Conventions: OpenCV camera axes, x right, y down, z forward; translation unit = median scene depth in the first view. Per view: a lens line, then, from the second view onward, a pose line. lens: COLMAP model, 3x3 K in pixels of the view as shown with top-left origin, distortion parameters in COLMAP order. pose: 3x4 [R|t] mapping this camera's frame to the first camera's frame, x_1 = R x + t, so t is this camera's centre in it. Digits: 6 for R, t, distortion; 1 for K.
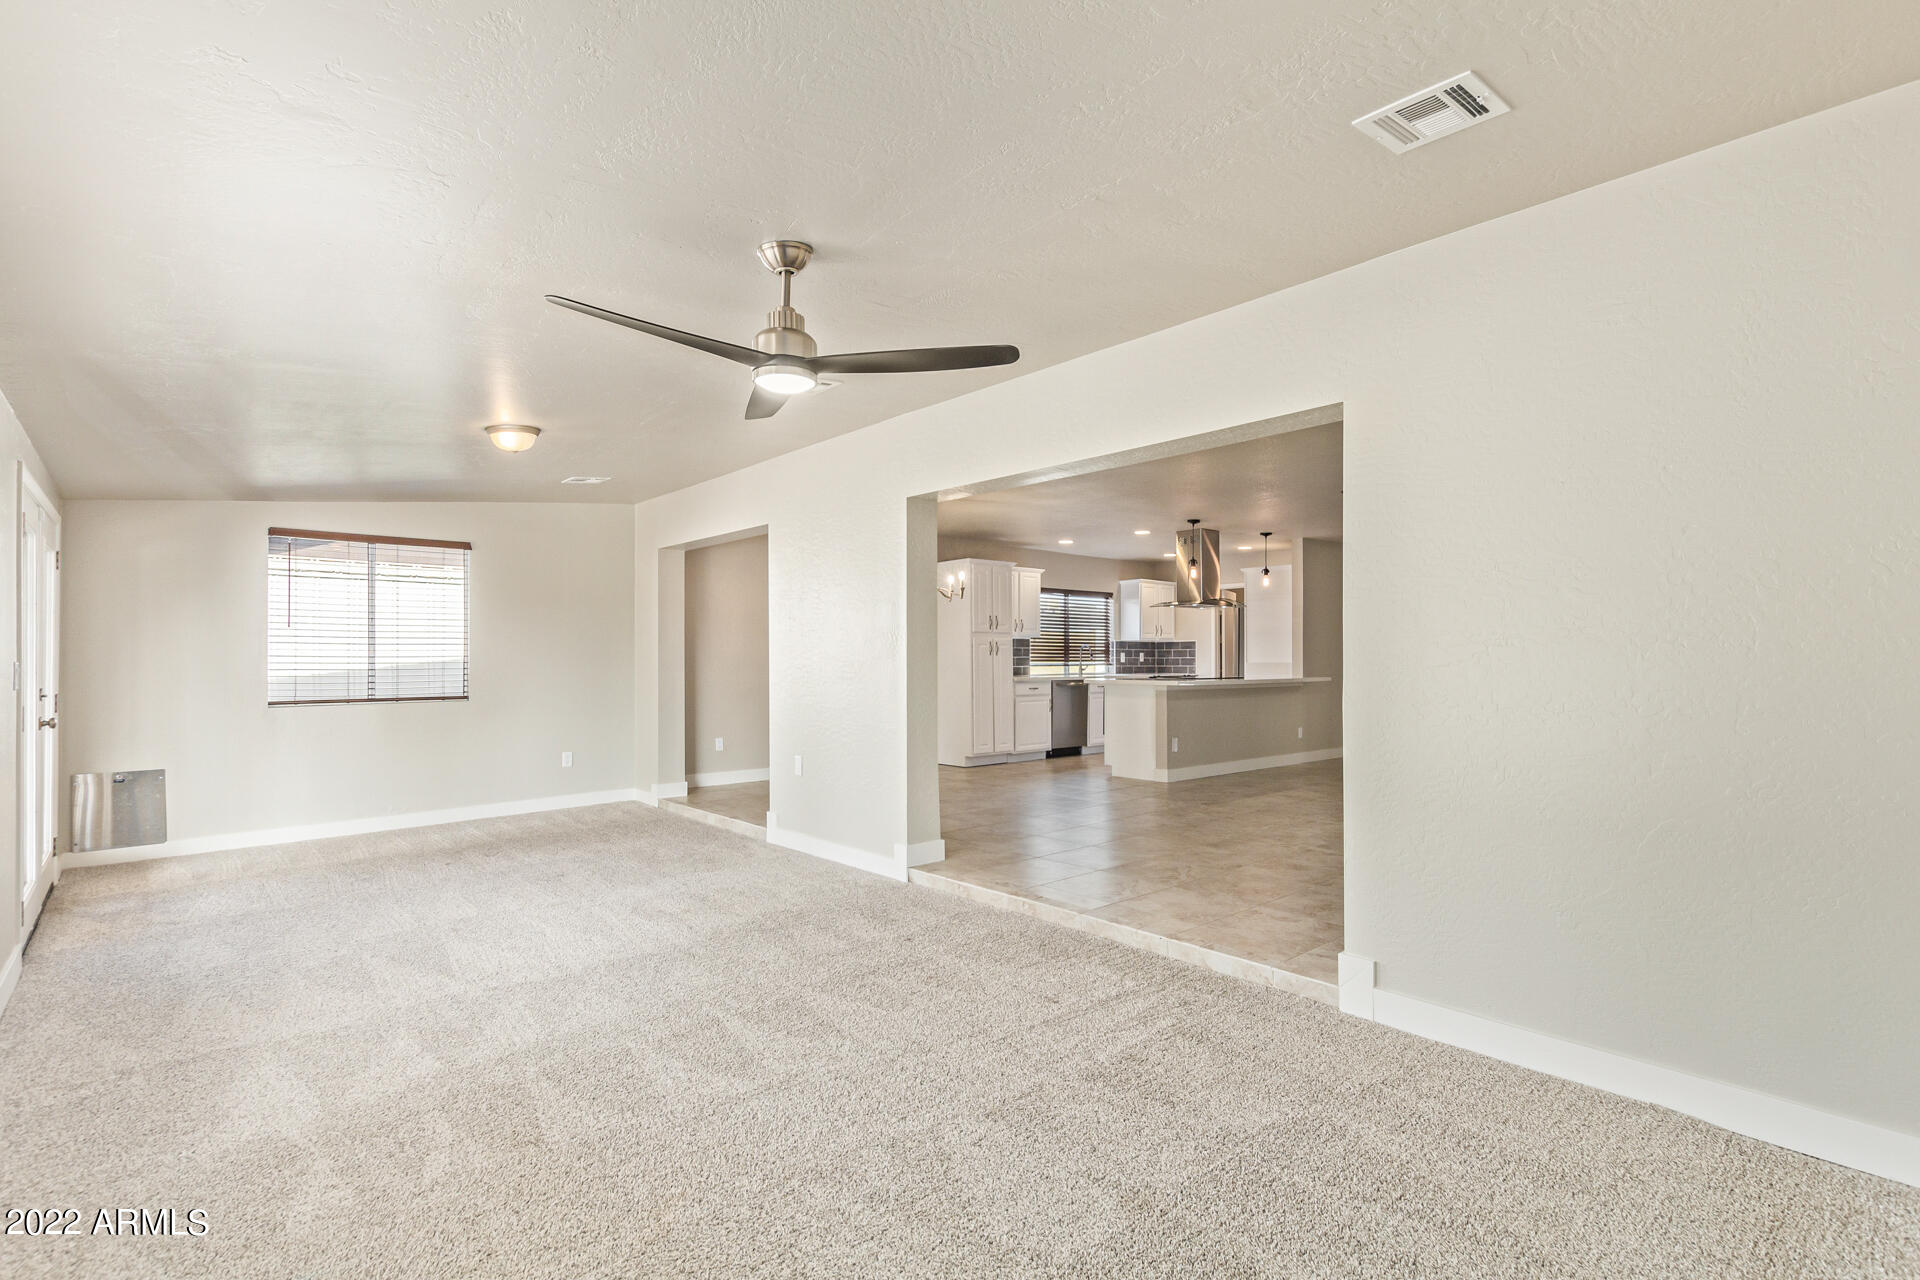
lens RADIAL K [[902.4, 0, 971.3], [0, 902.4, 647.7], [0, 0, 1]] dist [0.007053, -0.002993]
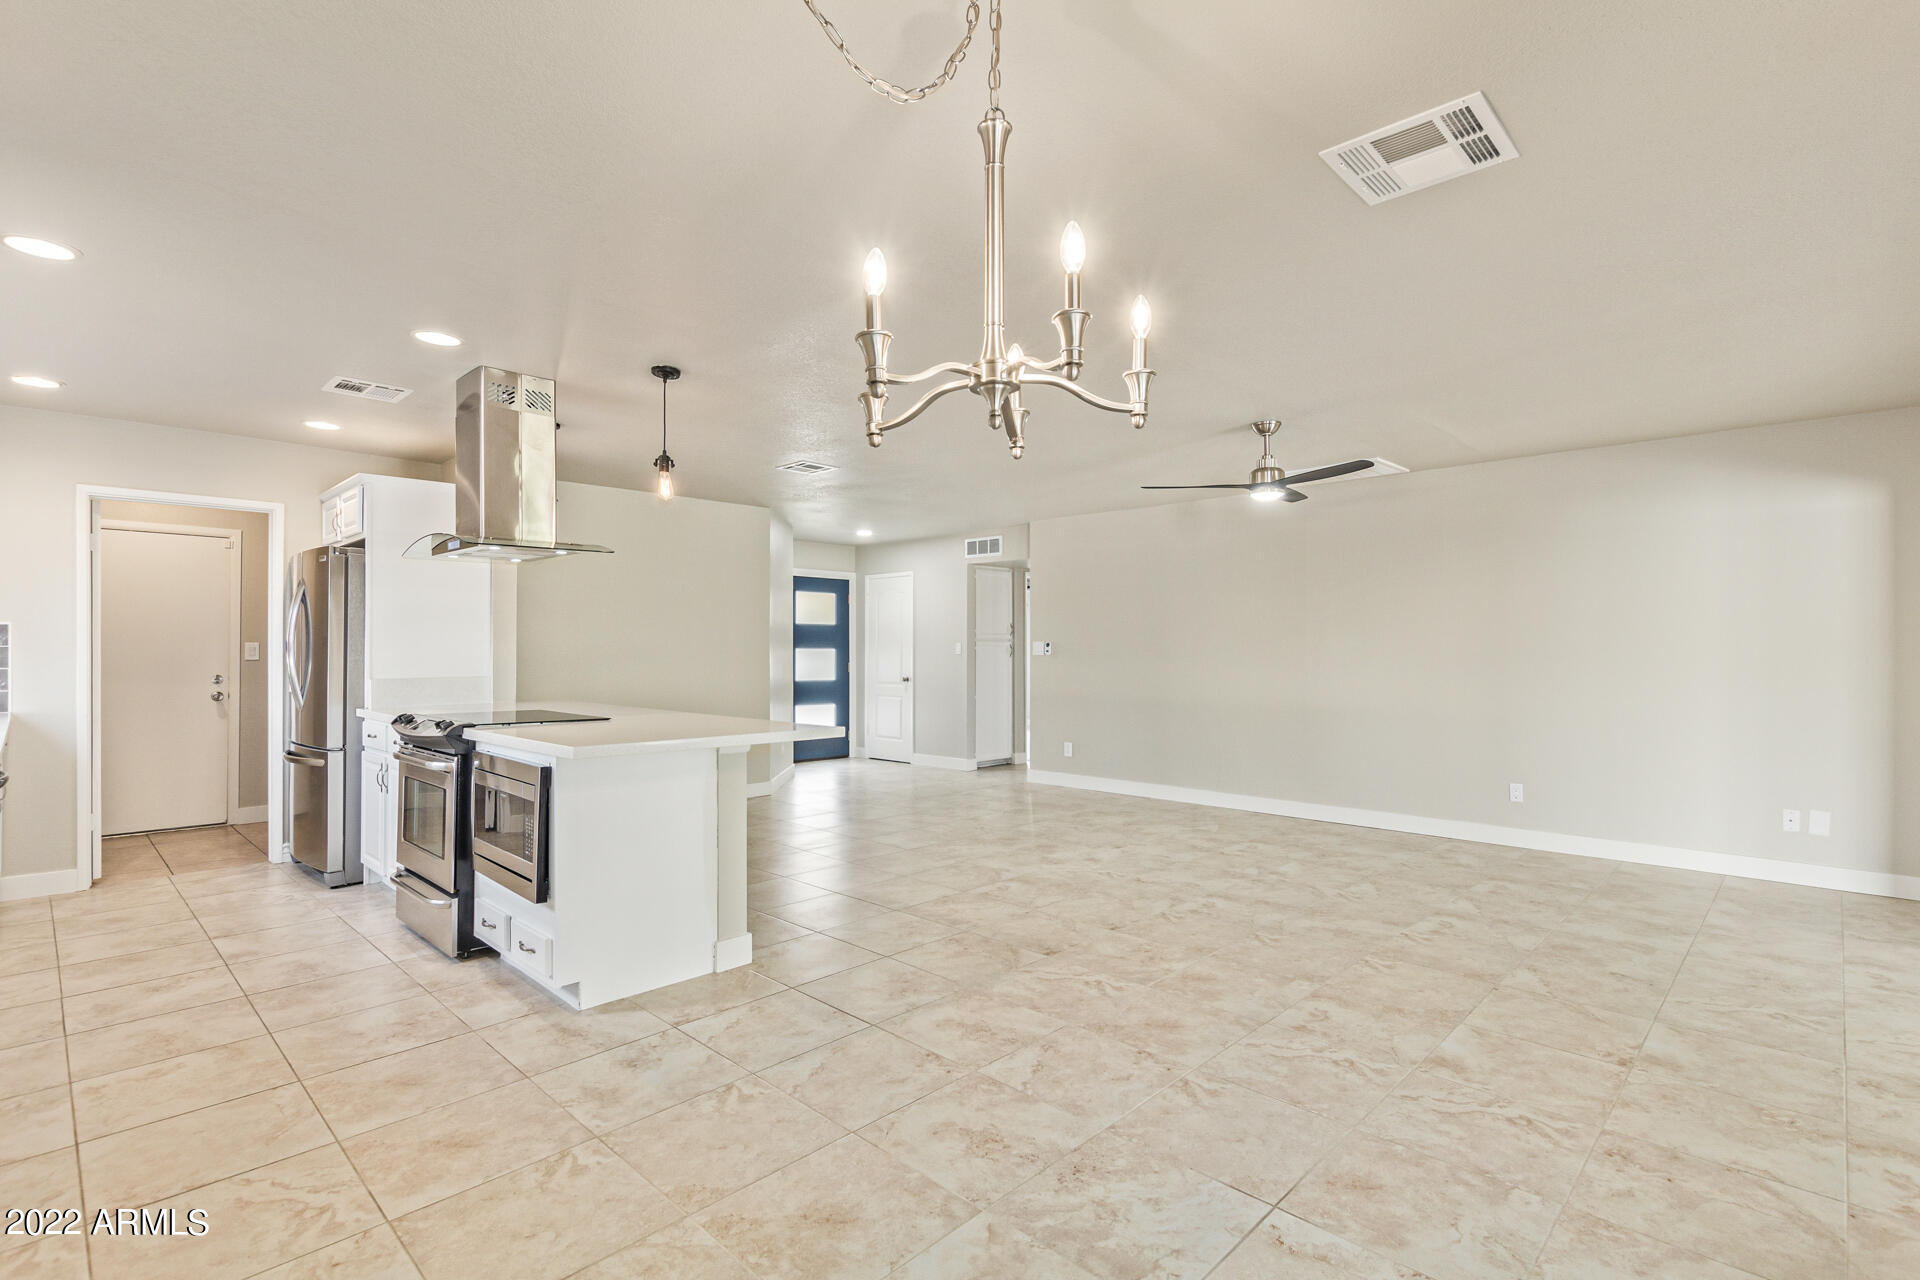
lens RADIAL K [[902.4, 0, 967.5], [0, 902.4, 647.7], [0, 0, 1]] dist [0.007053, -0.002993]
pose [[-0.072277, 0.002664, 0.997381, -0.162429], [-0.013665, 0.999900, -0.003661, -0.001967], [-0.997291, -0.013894, -0.072233, 0.664350]]
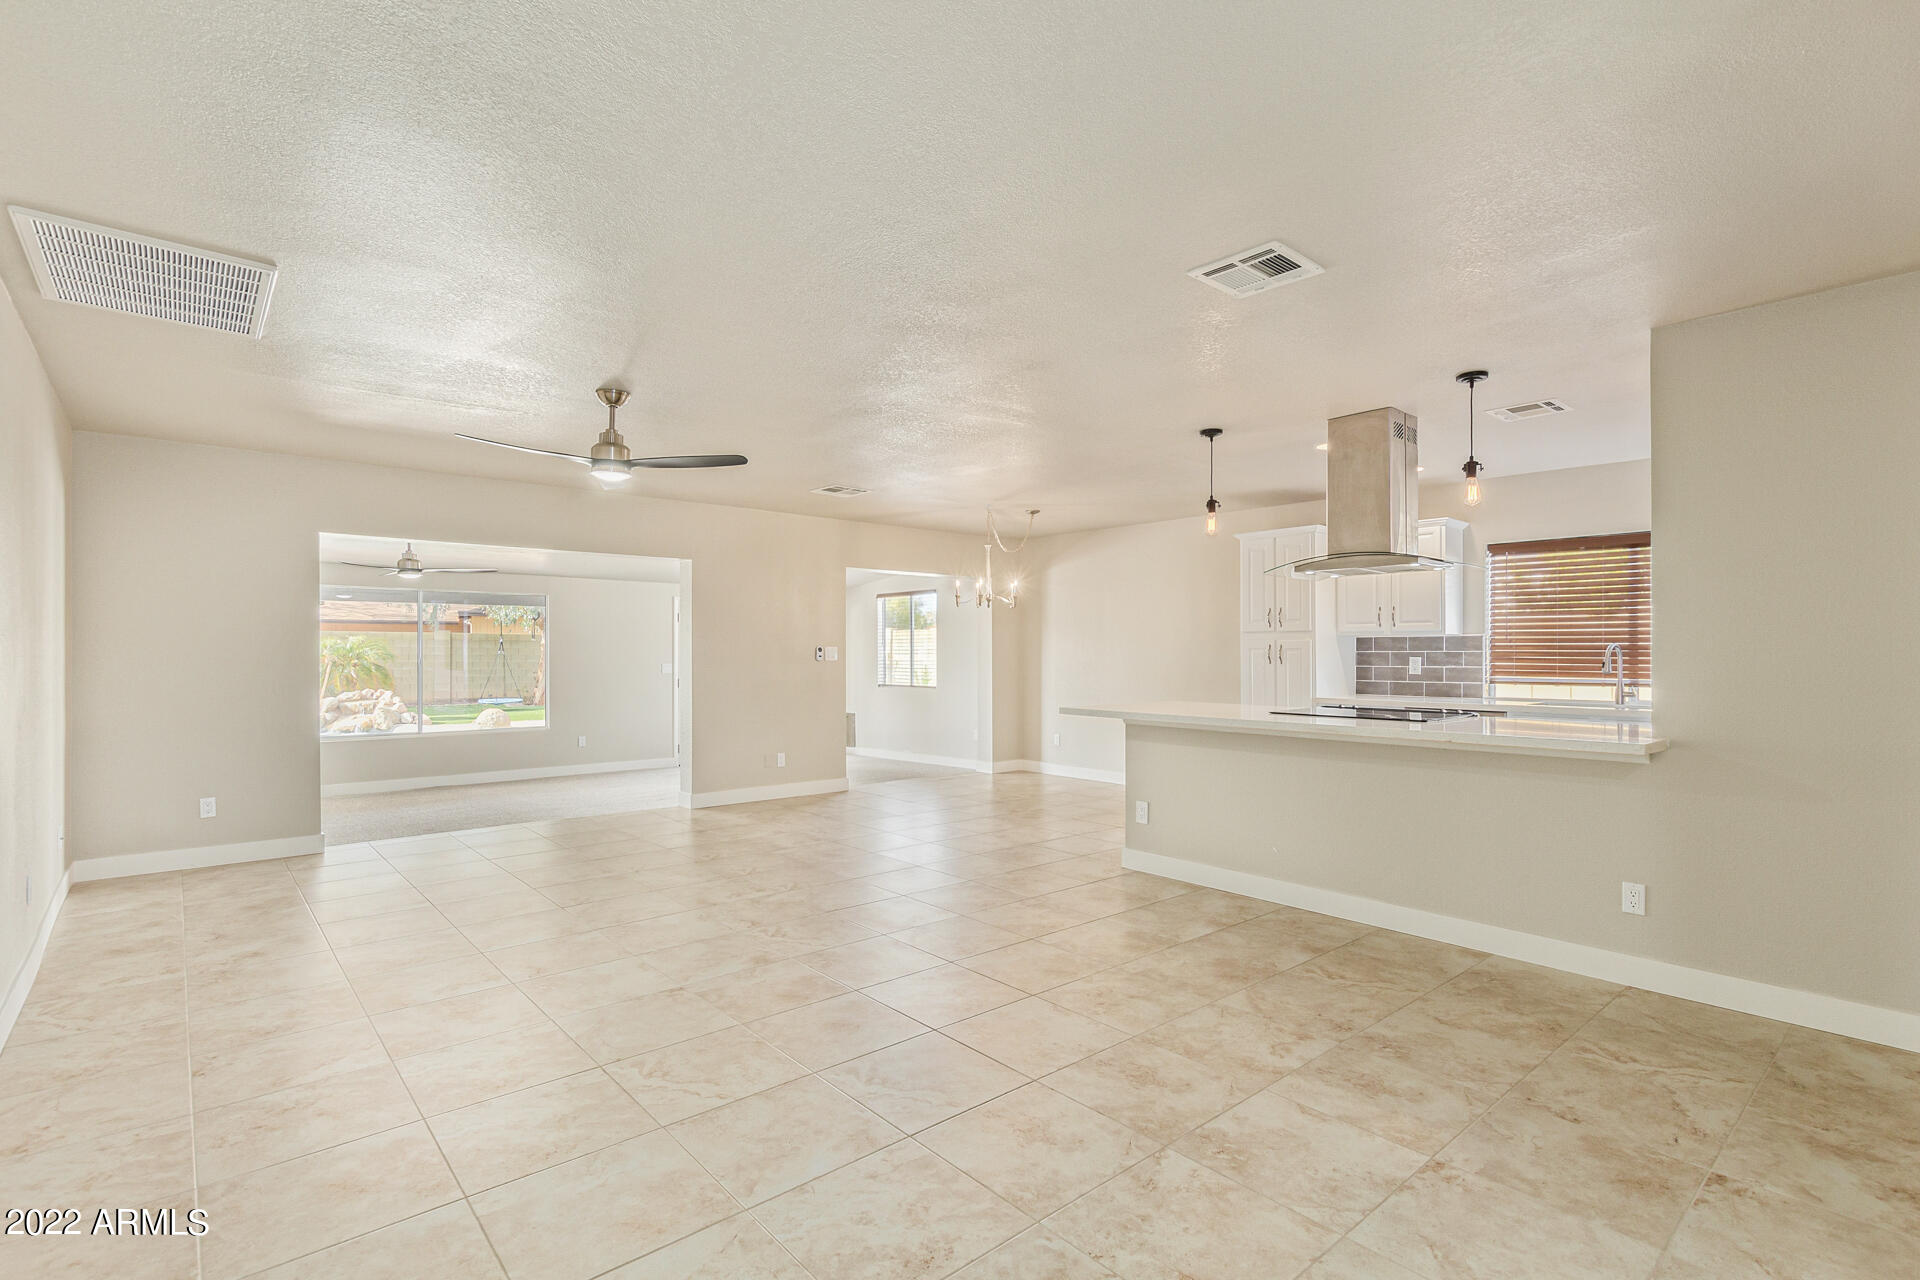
lens RADIAL K [[902.4, 0, 958.4], [0, 902.4, 647.0], [0, 0, 1]] dist [0.007053, -0.002993]
pose [[-0.022187, -0.005755, -0.999737, 0.616765], [0.012784, 0.999900, -0.006040, -0.003173], [0.999672, -0.012915, -0.022111, 0.643016]]
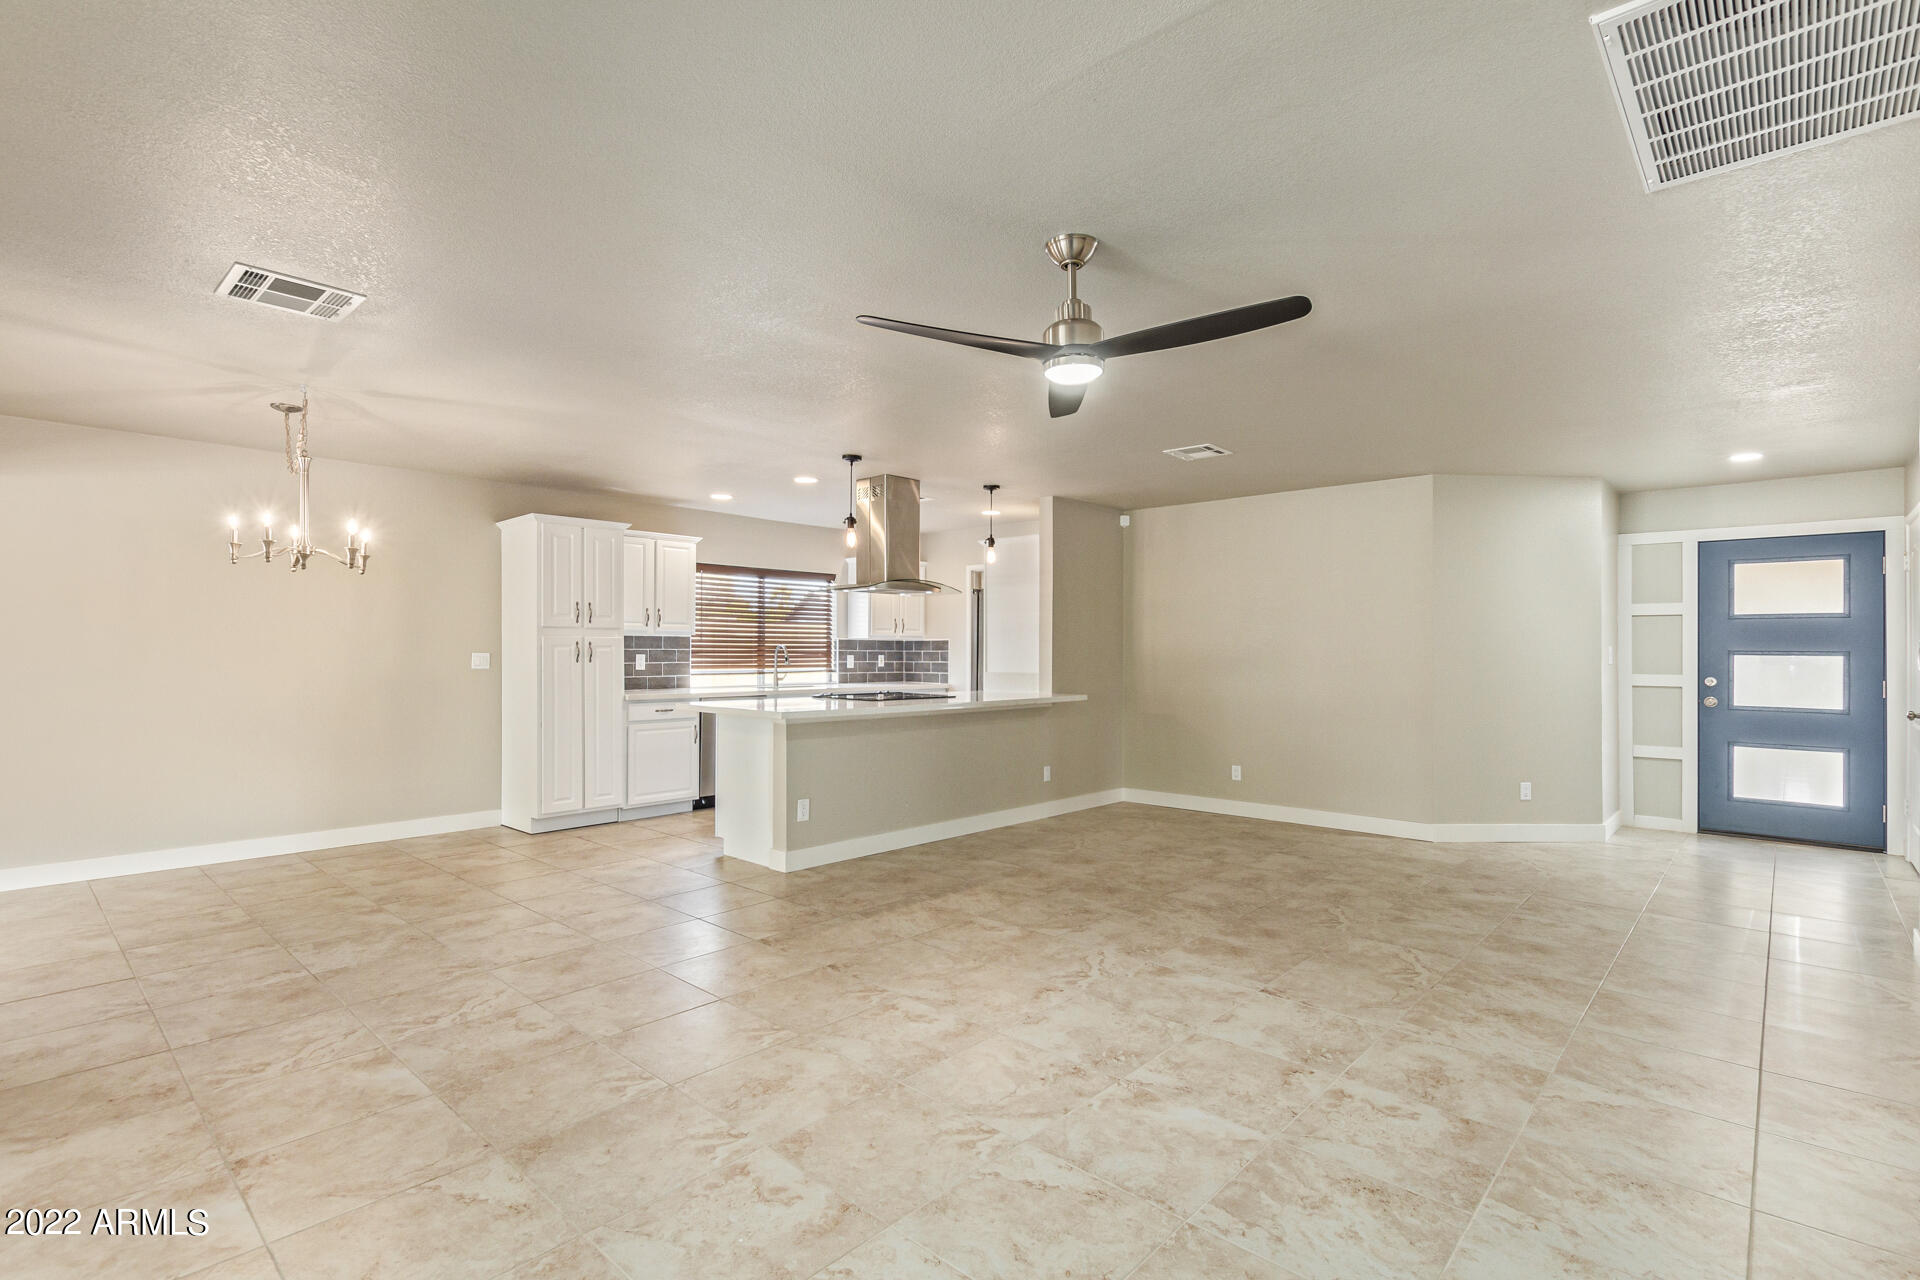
lens RADIAL K [[902.4, 0, 967.3], [0, 902.4, 646.6], [0, 0, 1]] dist [0.007053, -0.002993]
pose [[0.995182, 0.004759, 0.097929, 0.200487], [-0.005608, 0.999949, 0.008398, -0.008656], [-0.097884, -0.008906, 0.995158, 0.264333]]
